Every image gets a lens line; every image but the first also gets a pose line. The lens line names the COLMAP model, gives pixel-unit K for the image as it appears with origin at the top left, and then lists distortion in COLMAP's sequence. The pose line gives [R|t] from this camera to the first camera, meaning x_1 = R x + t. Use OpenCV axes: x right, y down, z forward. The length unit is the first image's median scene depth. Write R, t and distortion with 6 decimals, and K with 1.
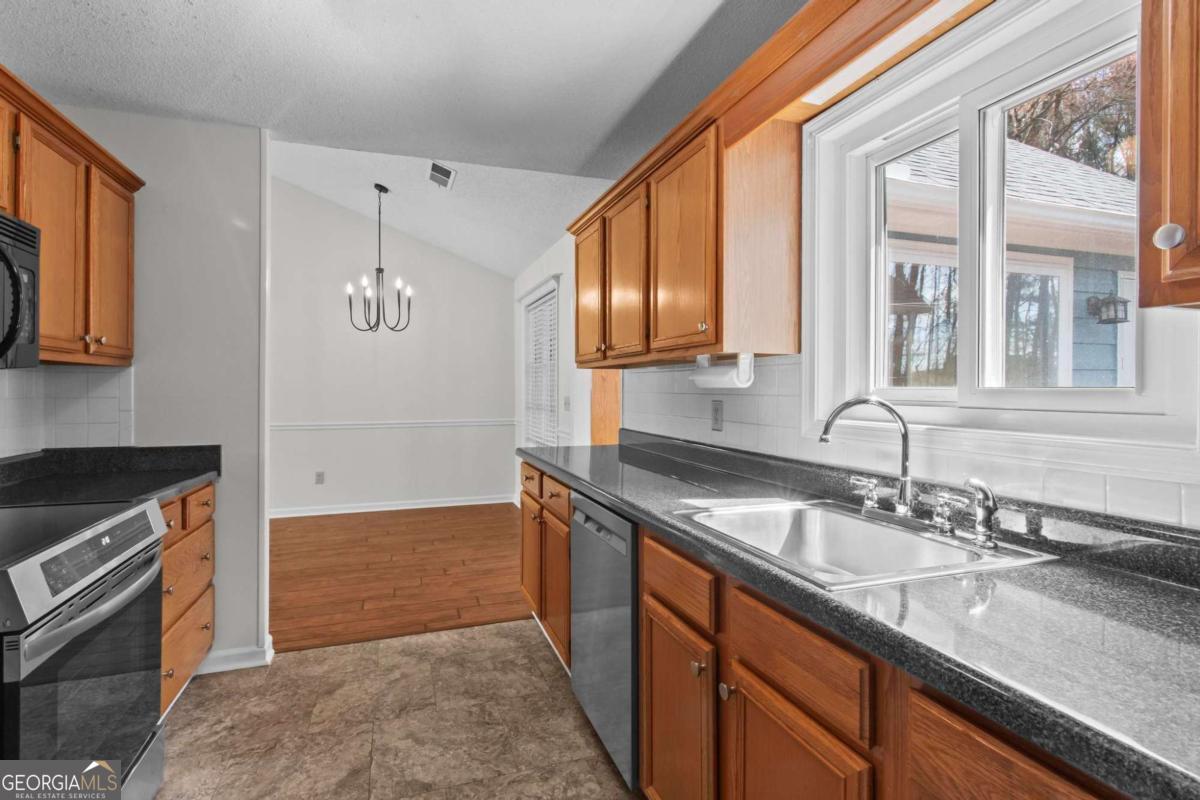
lens RADIAL K [[576.0, 0, 598.7], [0, 576.0, 395.0], [0, 0, 1]] dist [0.004220, 0.000994]
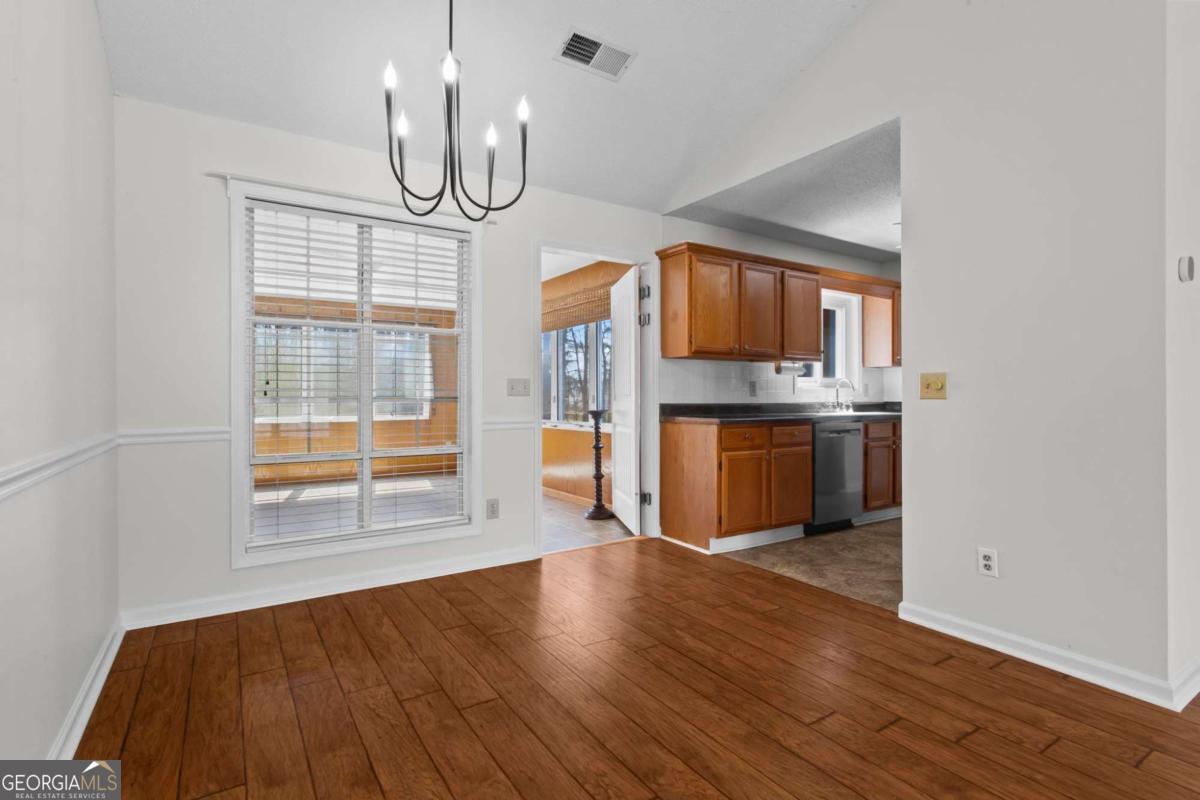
lens RADIAL K [[576.0, 0, 599.8], [0, 576.0, 398.7], [0, 0, 1]] dist [0.004220, 0.000994]
pose [[-0.240911, -0.007682, 0.970517, -1.335841], [0.004225, 0.999951, 0.008964, 0.045147], [-0.970538, 0.006260, -0.240867, 1.648158]]
